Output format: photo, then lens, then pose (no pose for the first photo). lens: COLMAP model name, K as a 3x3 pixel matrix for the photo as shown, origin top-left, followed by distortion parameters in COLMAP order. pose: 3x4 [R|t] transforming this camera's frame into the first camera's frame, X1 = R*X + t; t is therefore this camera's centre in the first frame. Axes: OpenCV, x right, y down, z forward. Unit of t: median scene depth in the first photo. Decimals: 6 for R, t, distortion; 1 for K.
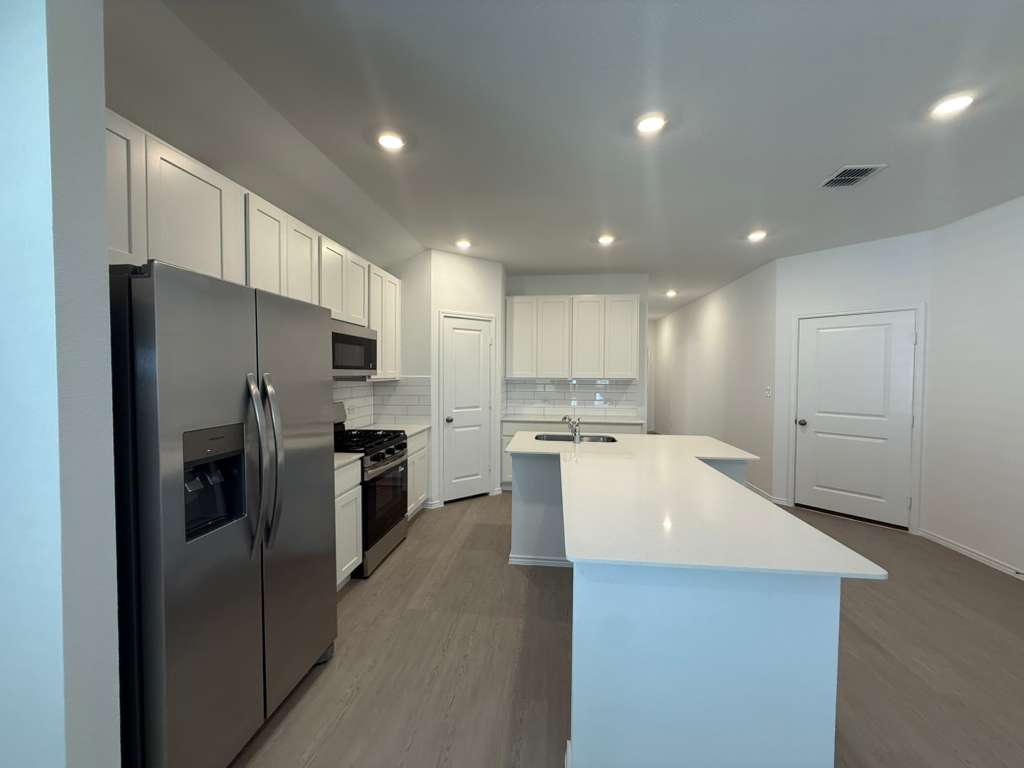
lens RADIAL K [[413.8, 0, 508.6], [0, 413.8, 380.9], [0, 0, 1]] dist [0.008522, 0.000265]
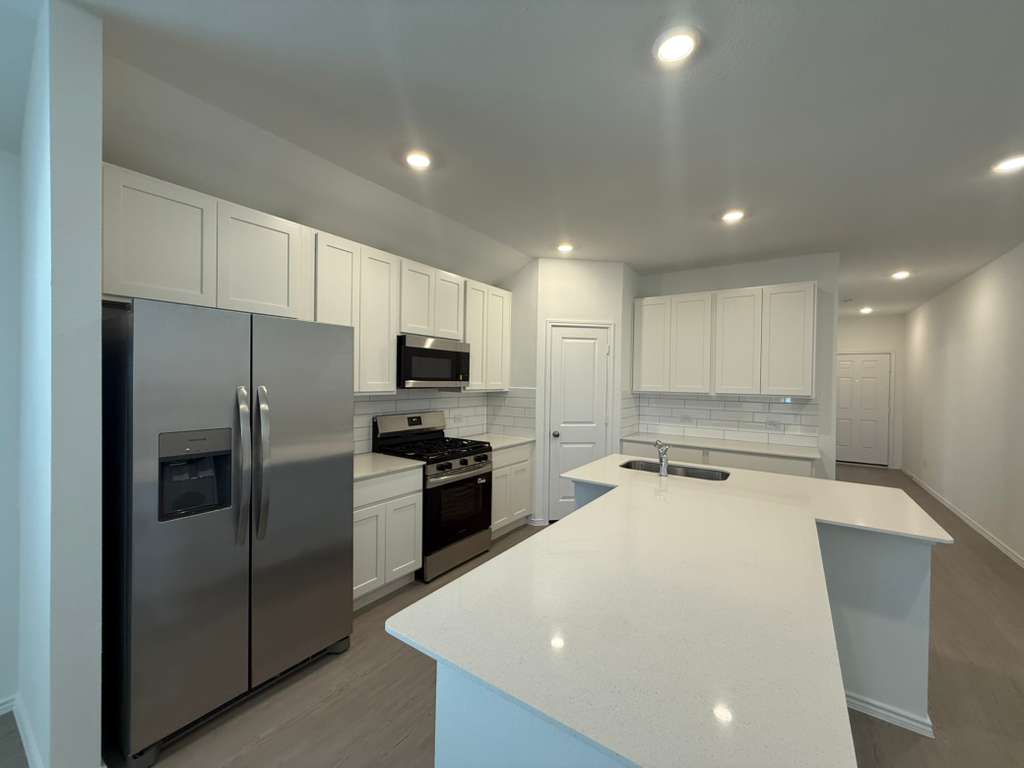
lens RADIAL K [[413.8, 0, 508.6], [0, 413.8, 381.5], [0, 0, 1]] dist [0.008522, 0.000265]
pose [[0.880919, 0.010061, -0.473160, 0.214617], [-0.020274, 0.999658, -0.016491, -0.009510], [0.472833, 0.024120, 0.880822, 0.115039]]
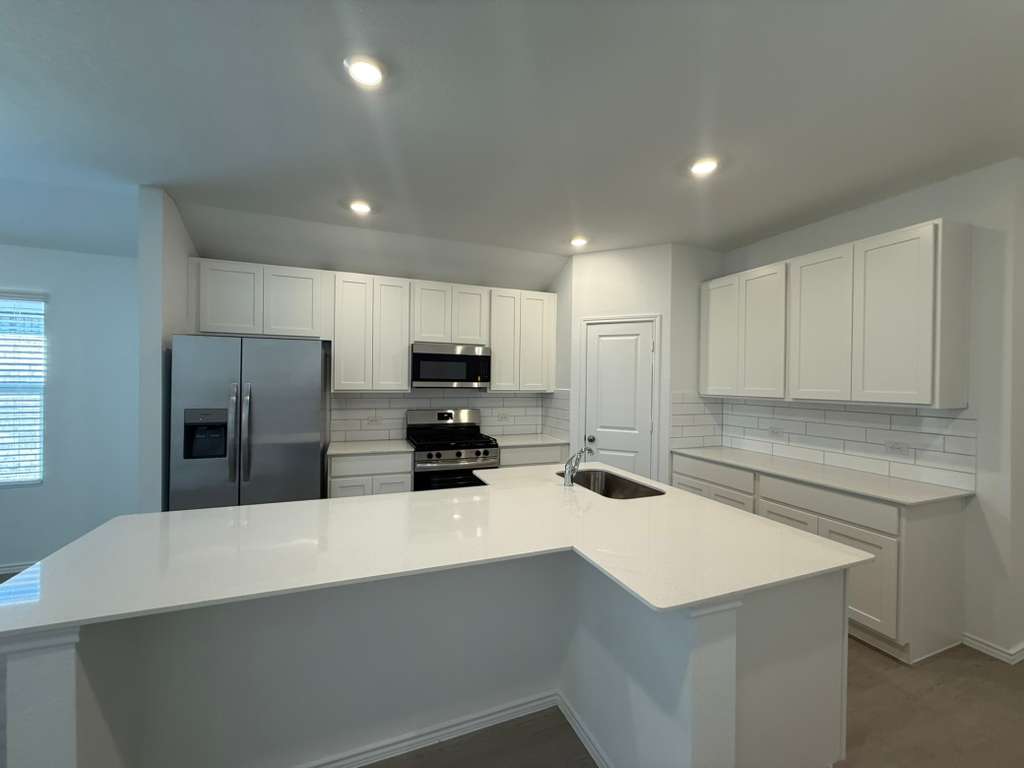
lens RADIAL K [[413.8, 0, 508.0], [0, 413.8, 380.5], [0, 0, 1]] dist [0.008522, 0.000265]
pose [[0.465810, -0.000141, -0.884885, 0.580320], [-0.029509, 0.999441, -0.015693, -0.012924], [0.884392, 0.033422, 0.465546, 0.436485]]
